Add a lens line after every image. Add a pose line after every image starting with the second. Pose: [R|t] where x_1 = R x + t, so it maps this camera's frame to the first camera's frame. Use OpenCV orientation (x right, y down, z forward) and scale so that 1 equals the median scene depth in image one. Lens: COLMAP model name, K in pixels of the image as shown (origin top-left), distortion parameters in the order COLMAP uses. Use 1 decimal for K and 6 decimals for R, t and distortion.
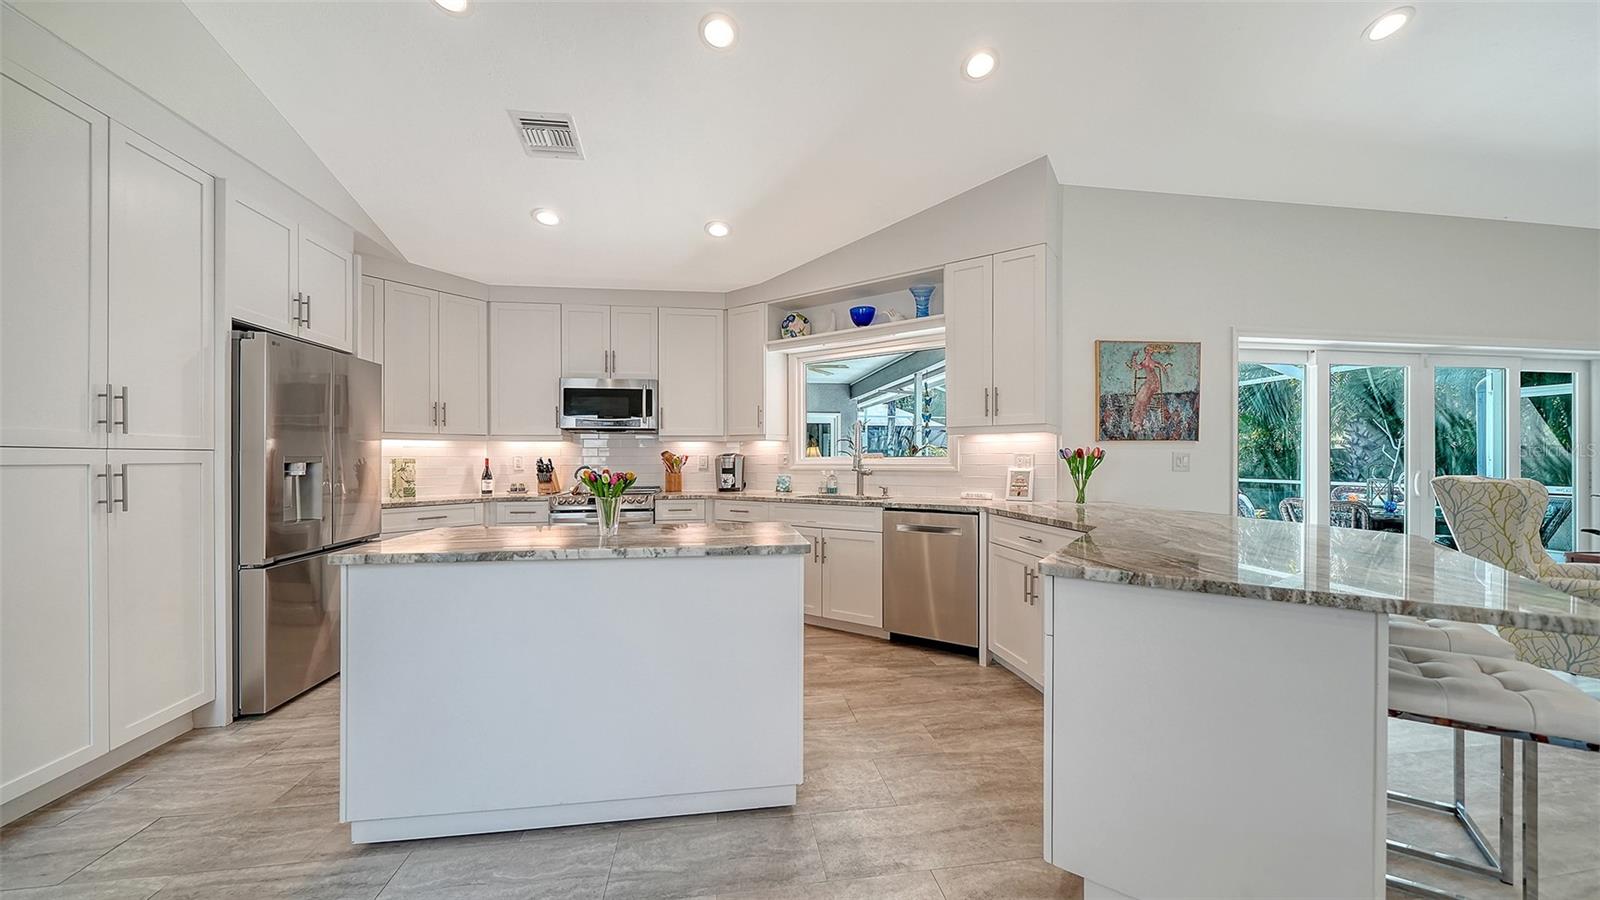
lens RADIAL K [[568.6, 0, 806.5], [0, 568.6, 456.4], [0, 0, 1]] dist [-0.000029, -0.000102]
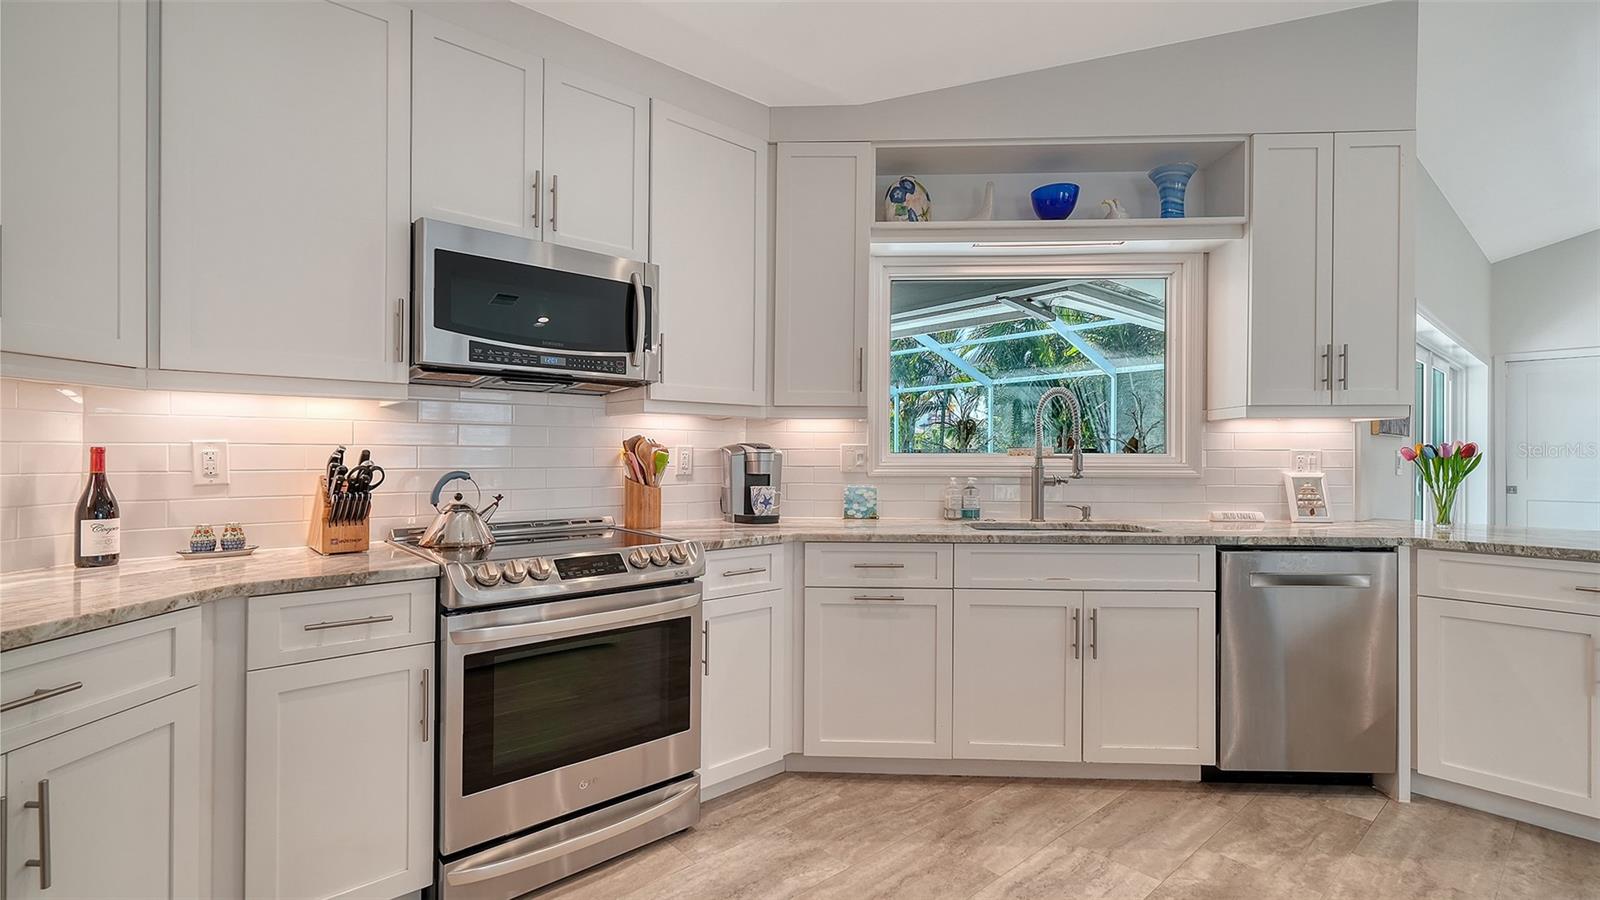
lens RADIAL K [[721.9, 0, 790.8], [0, 721.9, 452.2], [0, 0, 1]] dist [0.001950, 0.000432]
pose [[0.848365, 0.008828, 0.529338, -0.535012], [-0.009075, 0.999957, -0.002132, 0.004050], [-0.529334, -0.002995, 0.848408, 0.571877]]
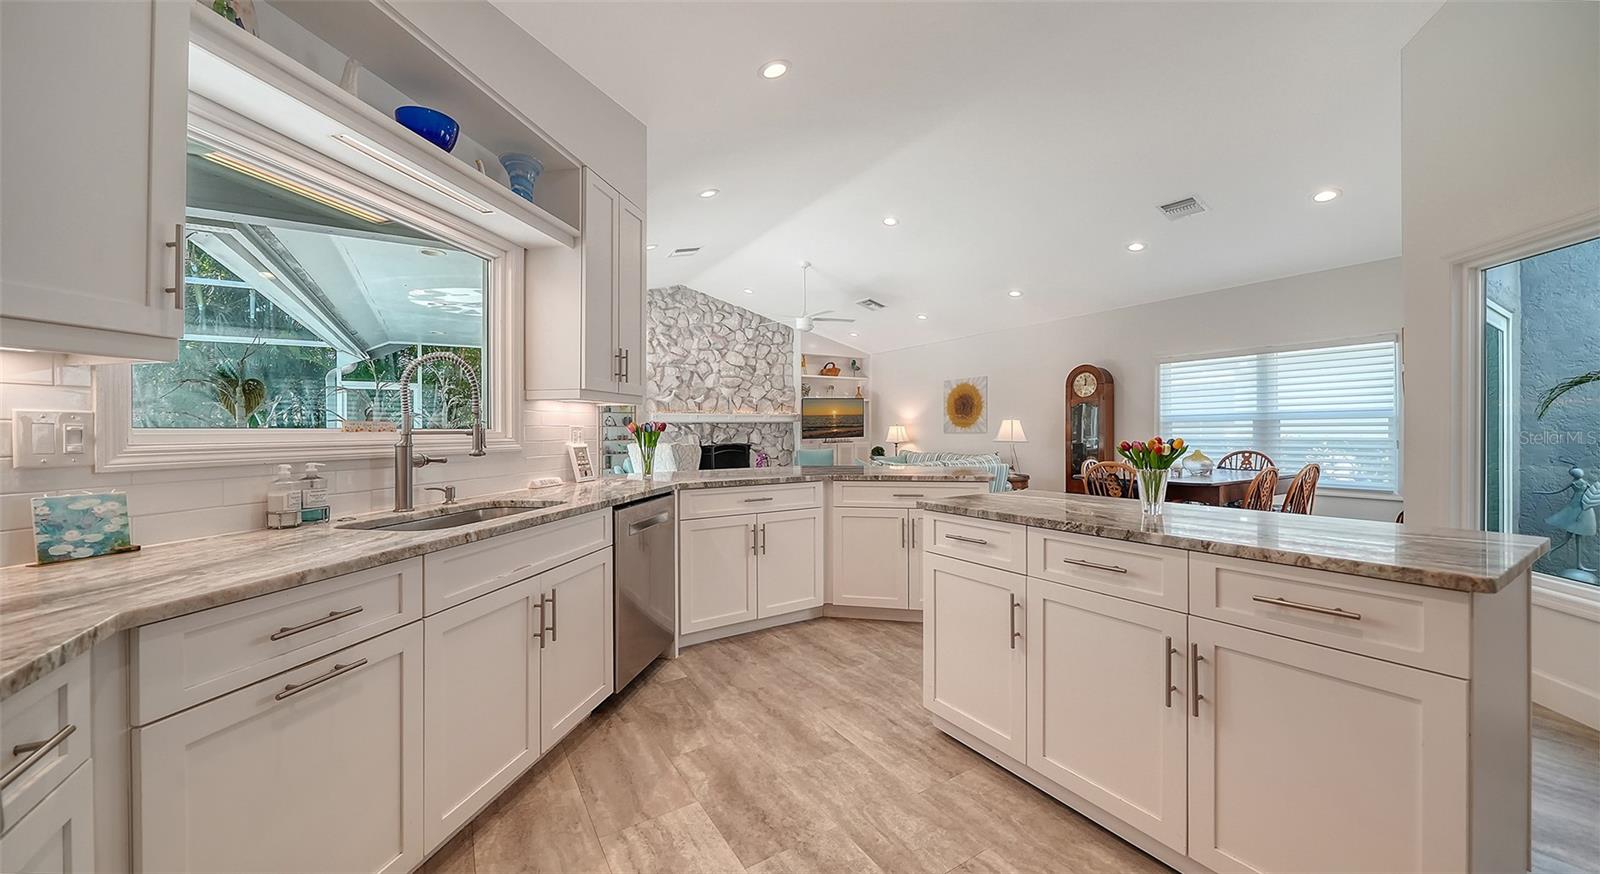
lens RADIAL K [[552.5, 0, 796.0], [0, 552.5, 434.8], [0, 0, 1]] dist [-0.000977, -0.000144]
pose [[-0.384771, 0.000639, 0.923012, -0.482447], [0.003585, 0.999993, 0.000802, 0.007773], [-0.923005, 0.003617, -0.384771, 0.958770]]
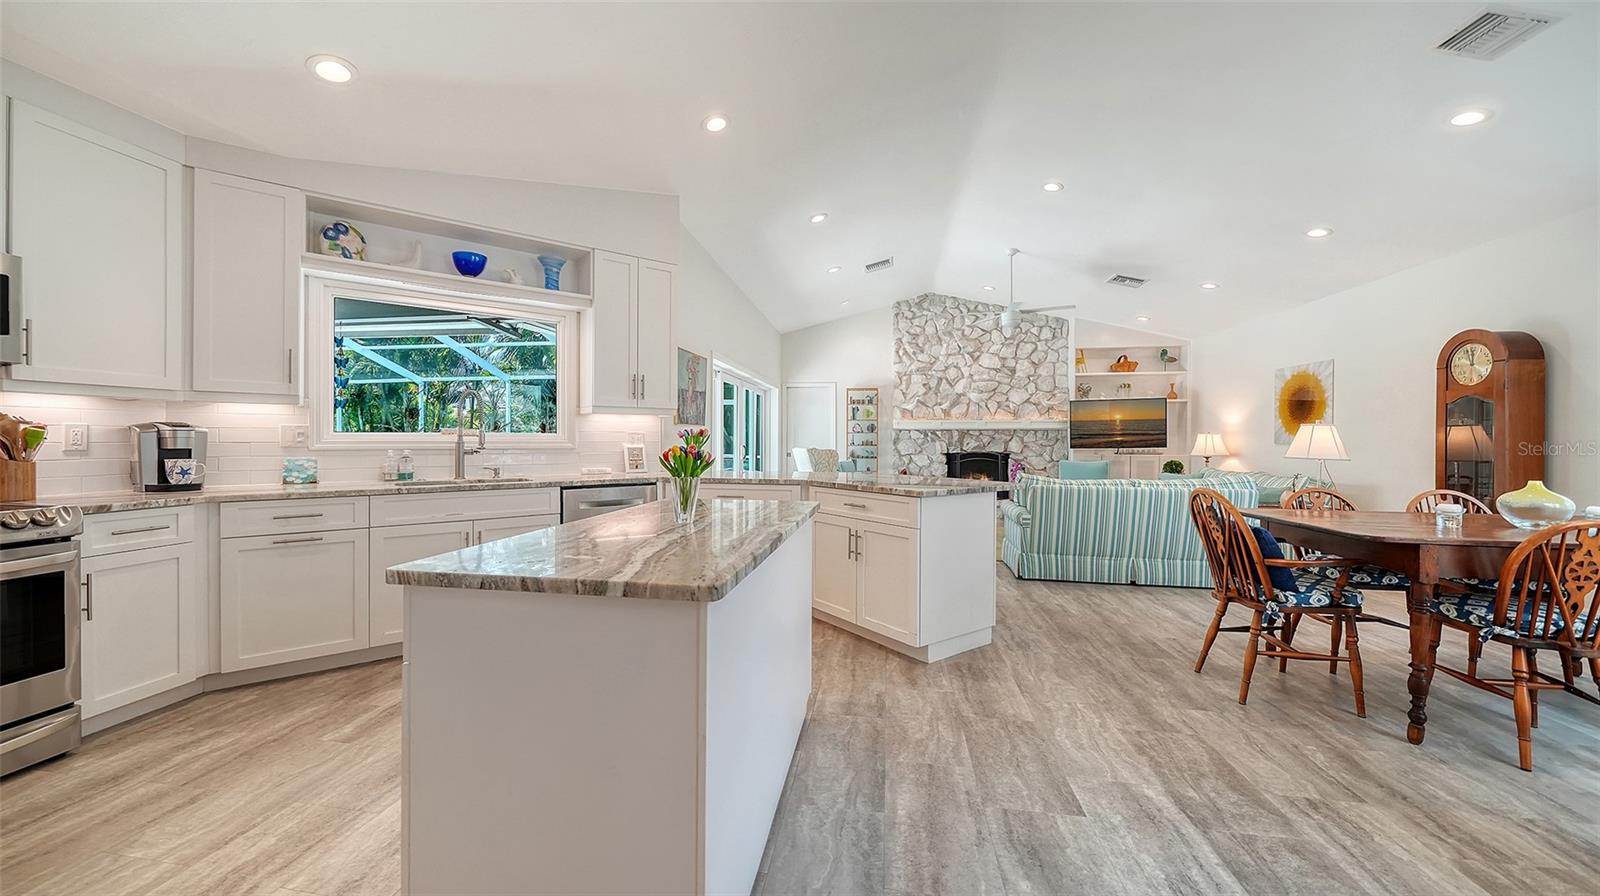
lens RADIAL K [[560.2, 0, 797.2], [0, 560.2, 444.3], [0, 0, 1]] dist [0.000521, -0.002028]
pose [[0.306841, -0.004460, 0.951750, -0.575814], [-0.010900, 0.999907, 0.008200, 0.006319], [-0.951698, -0.012890, 0.306764, 0.312378]]
